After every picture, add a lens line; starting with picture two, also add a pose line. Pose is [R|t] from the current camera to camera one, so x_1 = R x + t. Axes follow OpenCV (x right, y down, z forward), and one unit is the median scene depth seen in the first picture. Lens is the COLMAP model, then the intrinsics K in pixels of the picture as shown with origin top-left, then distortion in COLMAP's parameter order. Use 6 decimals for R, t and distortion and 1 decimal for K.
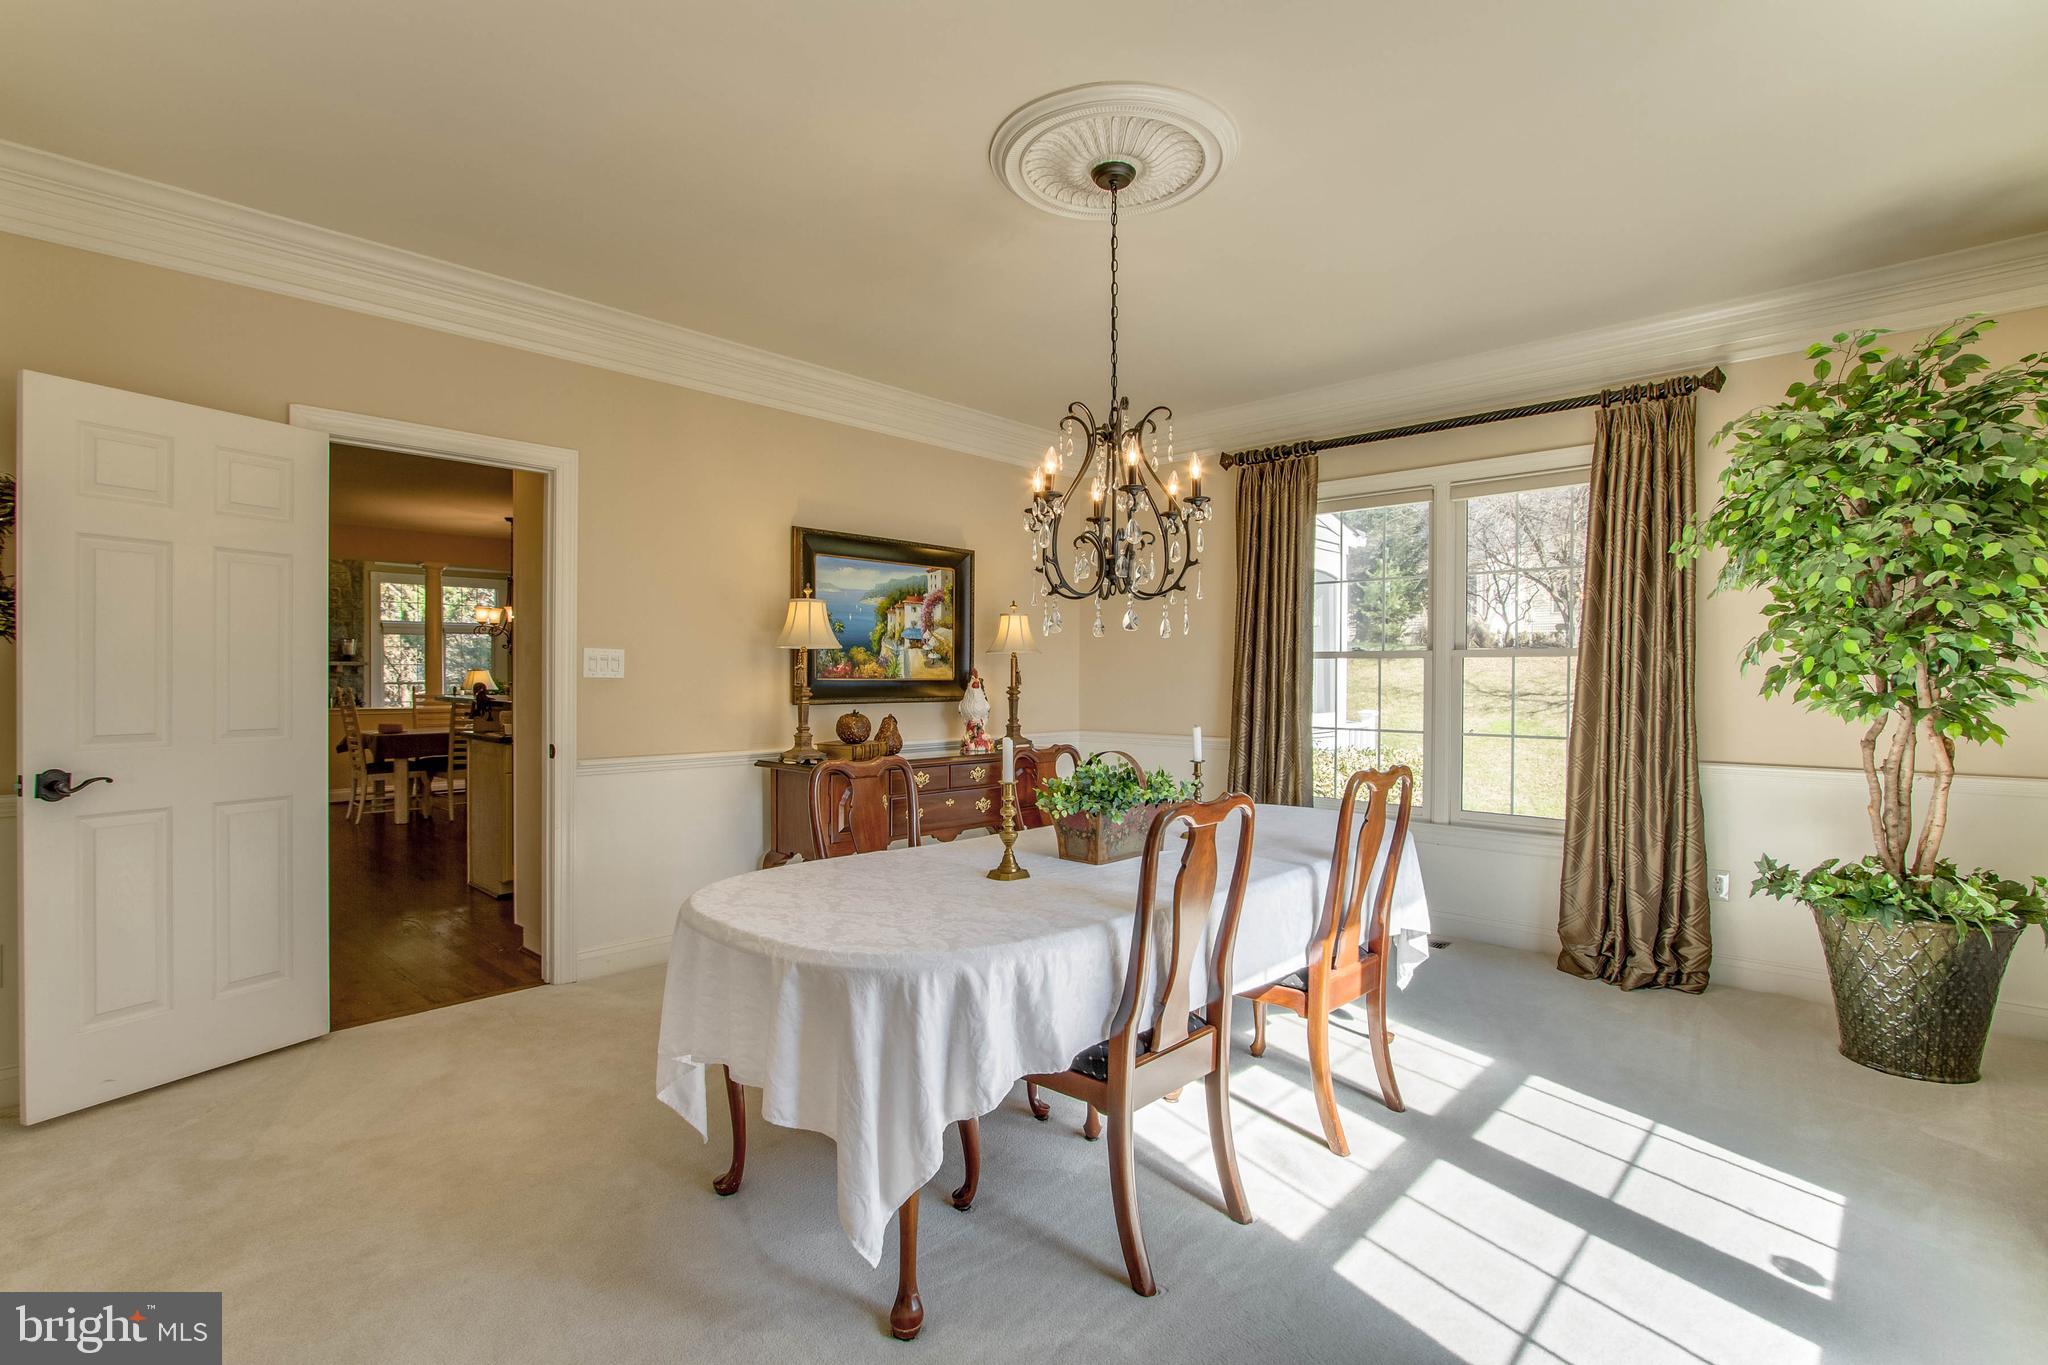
lens RADIAL K [[886.6, 0, 1036.9], [0, 886.6, 681.5], [0, 0, 1]] dist [-0.010629, 0.000219]
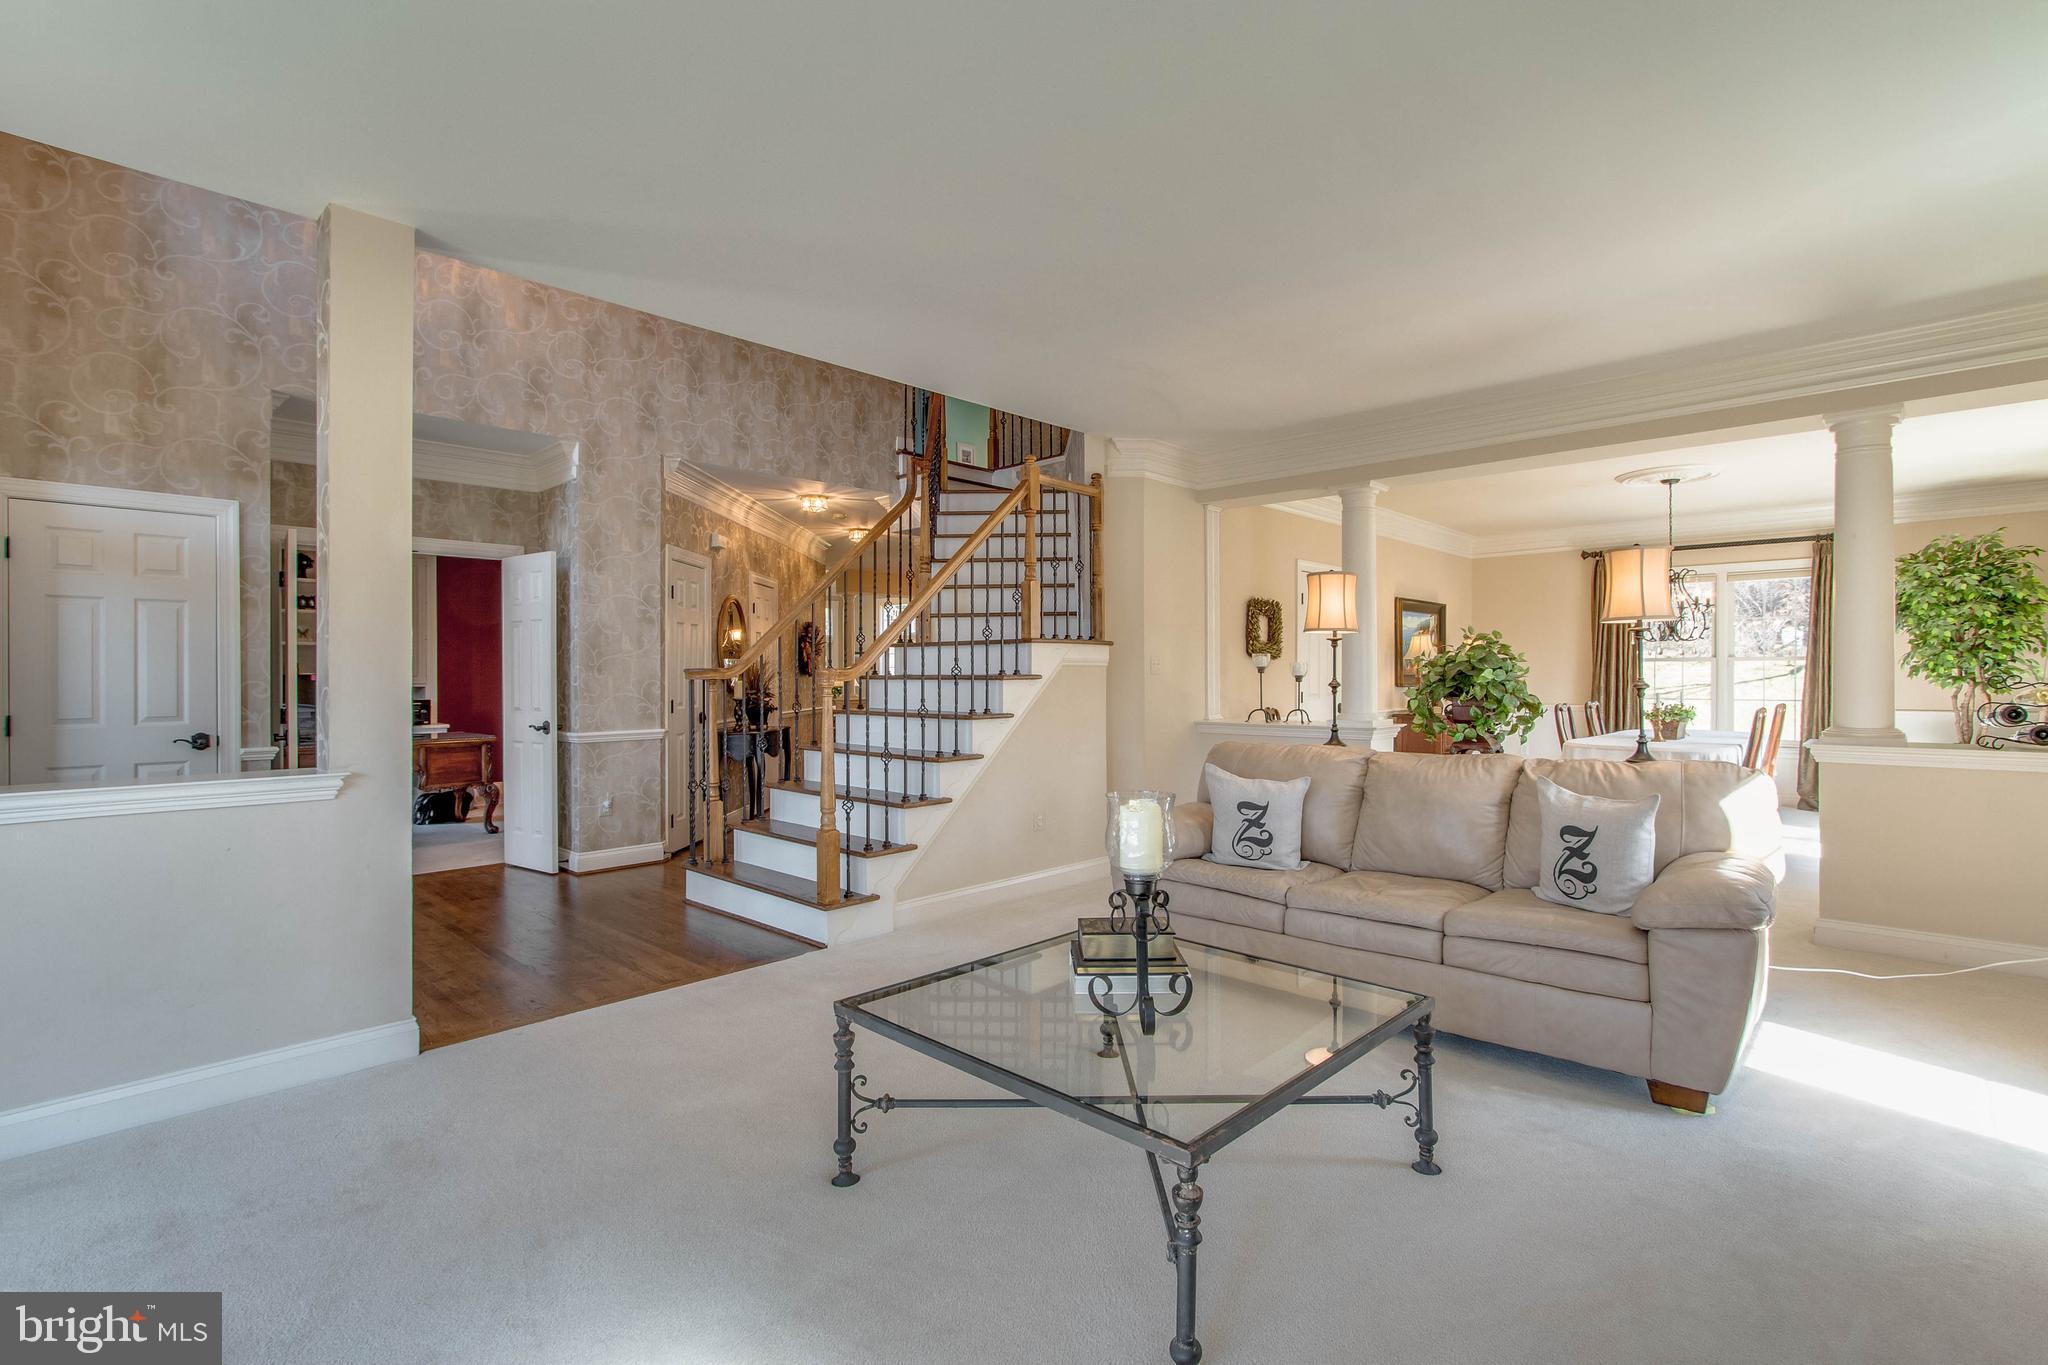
lens RADIAL K [[886.6, 0, 1015.4], [0, 886.6, 675.4], [0, 0, 1]] dist [-0.010629, 0.000219]
pose [[0.999895, -0.006276, -0.013082, -1.734878], [0.006200, 0.999964, -0.005853, 0.009981], [0.013119, 0.005771, 0.999897, -1.560933]]
